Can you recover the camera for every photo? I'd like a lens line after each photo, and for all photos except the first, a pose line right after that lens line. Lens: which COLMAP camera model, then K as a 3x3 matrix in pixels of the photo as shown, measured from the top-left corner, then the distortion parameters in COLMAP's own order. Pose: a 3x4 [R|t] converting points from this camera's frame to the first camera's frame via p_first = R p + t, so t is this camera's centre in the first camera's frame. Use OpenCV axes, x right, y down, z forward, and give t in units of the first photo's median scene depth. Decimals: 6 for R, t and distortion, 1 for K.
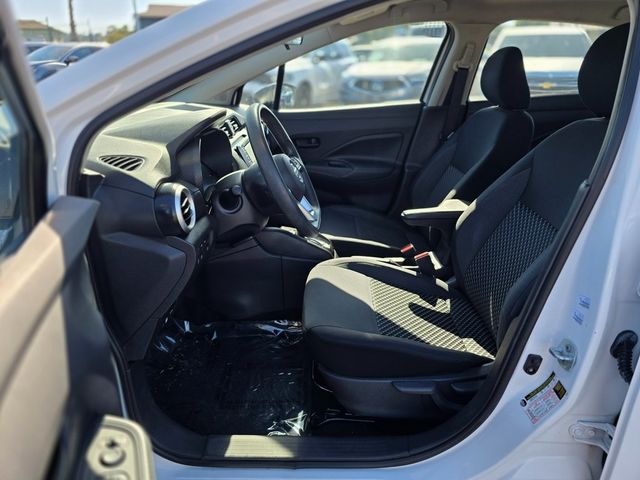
lens RADIAL K [[435.4, 0, 321.8], [0, 435.4, 252.5], [0, 0, 1]] dist [0.003159, 0.000665]
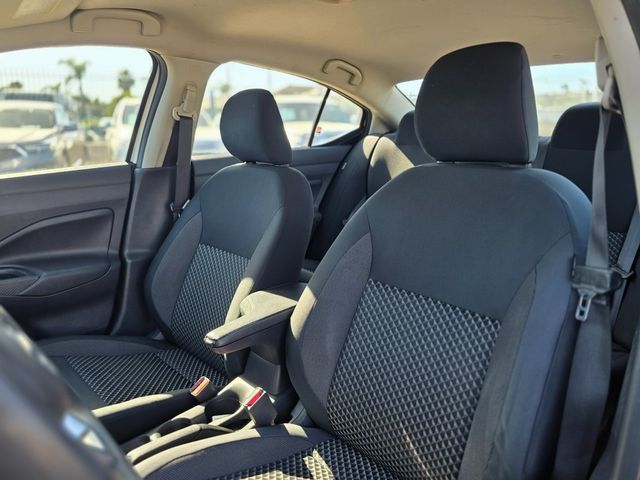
lens RADIAL K [[435.4, 0, 321.8], [0, 435.4, 252.5], [0, 0, 1]] dist [0.003159, 0.000665]
pose [[0.695719, -0.175176, 0.696626, -0.068930], [0.275617, 0.960677, -0.033683, -0.101857], [-0.663333, 0.215436, 0.716643, 0.335005]]
